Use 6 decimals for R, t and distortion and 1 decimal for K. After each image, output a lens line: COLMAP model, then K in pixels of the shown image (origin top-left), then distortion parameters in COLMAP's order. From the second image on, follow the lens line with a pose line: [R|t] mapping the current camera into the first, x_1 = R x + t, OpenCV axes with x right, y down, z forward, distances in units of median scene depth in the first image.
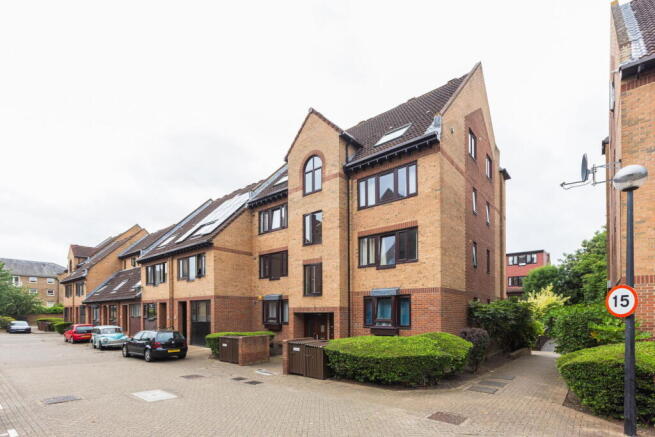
lens RADIAL K [[294.8, 0, 327.5], [0, 294.8, 218.5], [0, 0, 1]] dist [0.002224, 0.000012]
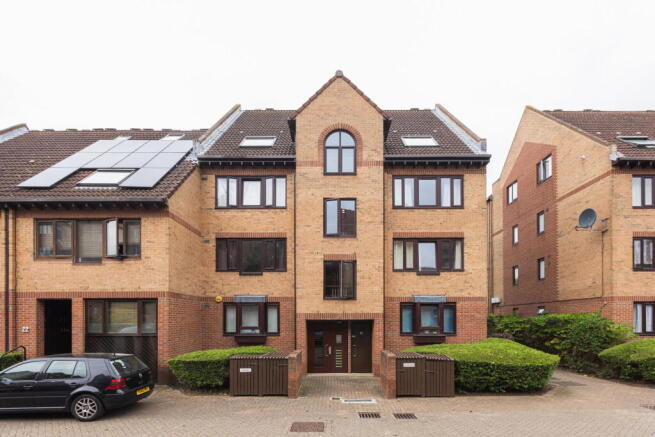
lens RADIAL K [[299.6, 0, 327.5], [0, 299.6, 237.4], [0, 0, 1]] dist [-0.000144, -0.000022]
pose [[0.778786, 0.166553, 0.604774, -0.598144], [-0.191634, 0.981186, -0.023443, 0.119519], [-0.597301, -0.097639, 0.796052, 0.376772]]
